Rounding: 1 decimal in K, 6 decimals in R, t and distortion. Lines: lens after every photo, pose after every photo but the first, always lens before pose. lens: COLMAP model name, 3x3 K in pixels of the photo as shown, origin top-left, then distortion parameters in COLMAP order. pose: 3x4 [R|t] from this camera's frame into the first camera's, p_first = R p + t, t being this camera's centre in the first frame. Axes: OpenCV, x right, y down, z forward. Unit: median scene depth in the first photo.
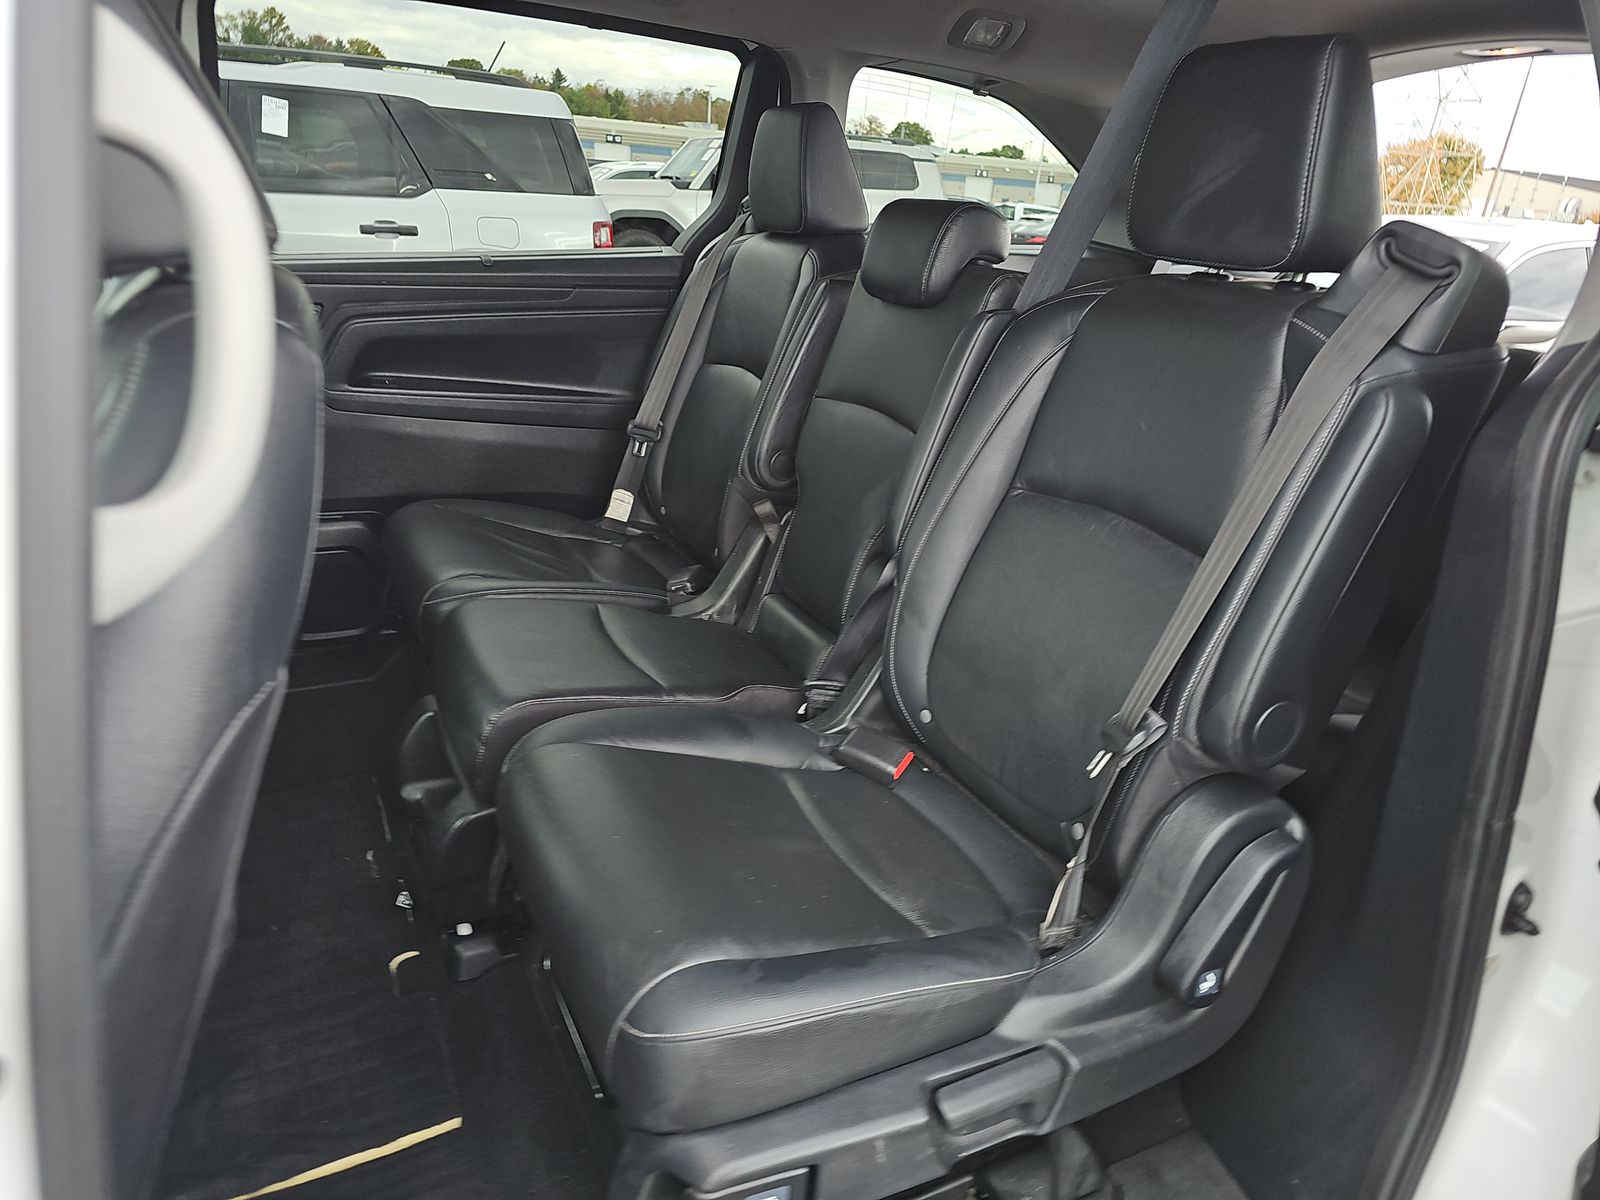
lens RADIAL K [[1047.8, 0, 785.2], [0, 1047.8, 606.8], [0, 0, 1]] dist [0.047032, -0.053215]
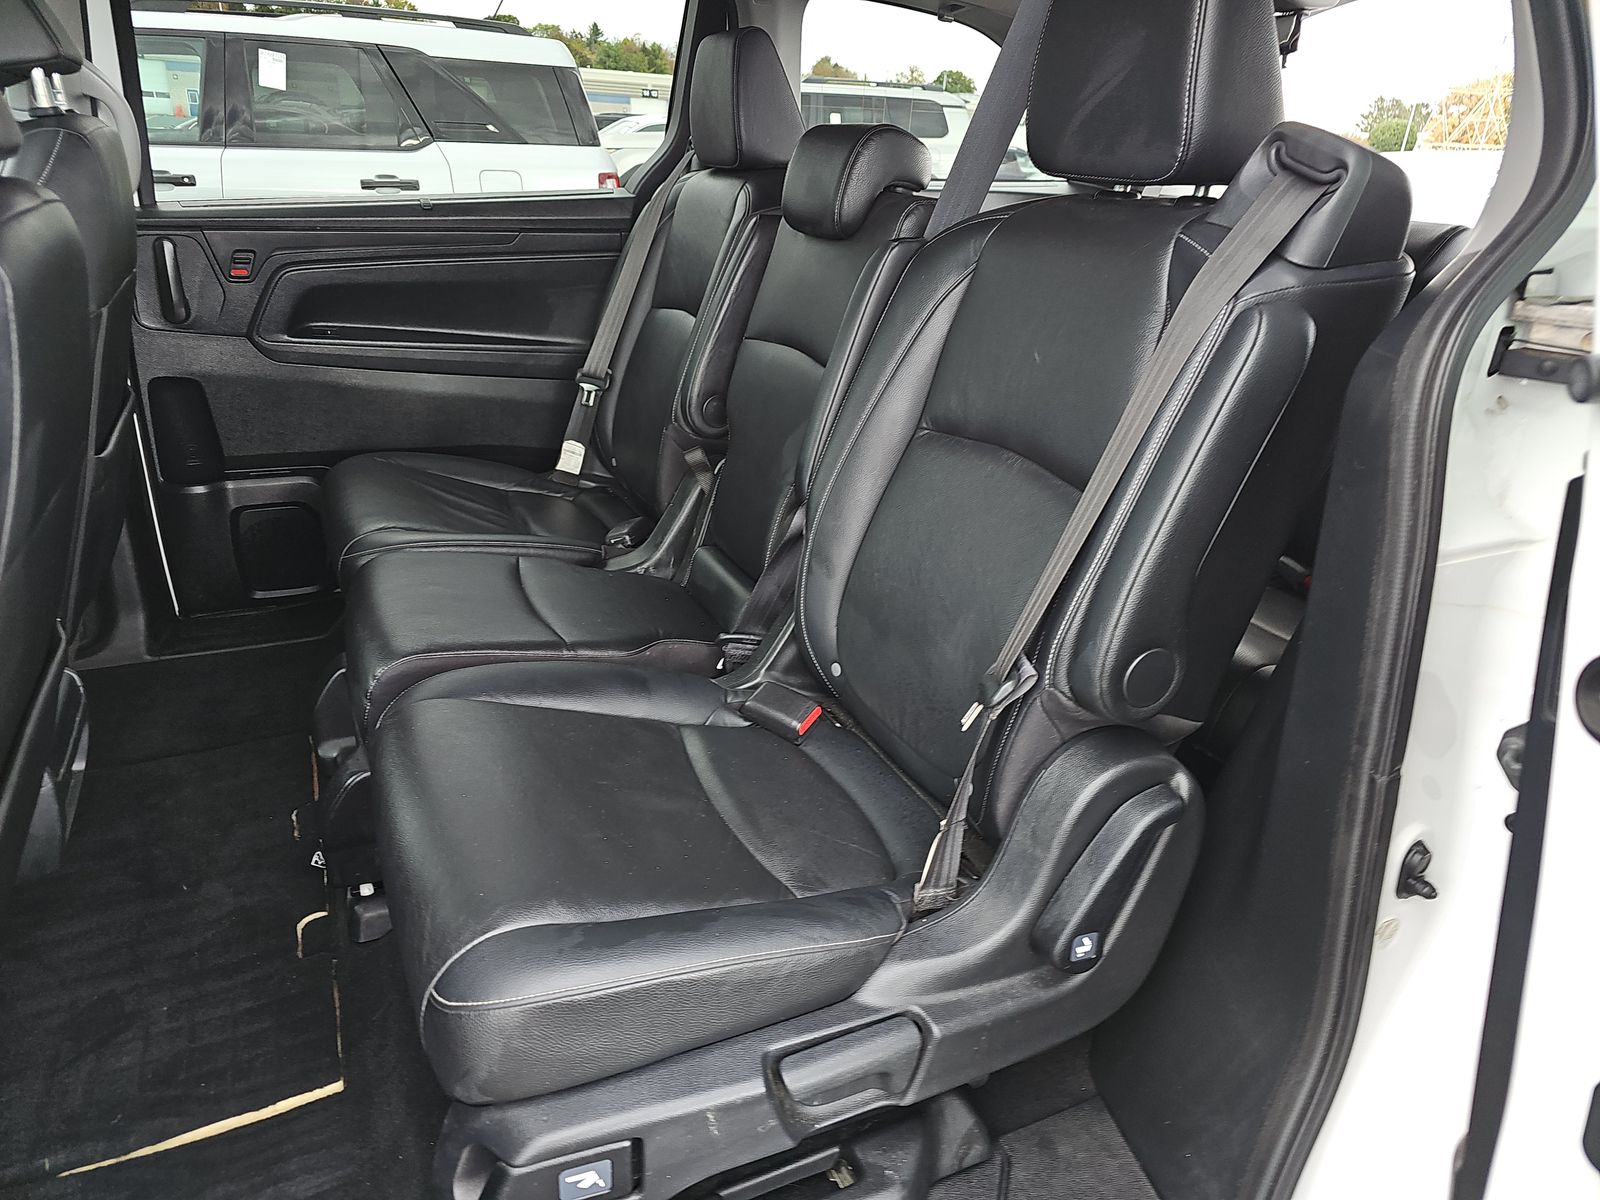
lens RADIAL K [[1049.7, 0, 800.0], [0, 1049.7, 600.0], [0, 0, 1]] dist [0.050108, -0.058064]
pose [[0.999577, -0.006990, -0.028238, 0.150873], [0.007861, 0.999493, 0.030866, 0.012954], [0.028008, -0.031075, 0.999125, 0.051333]]
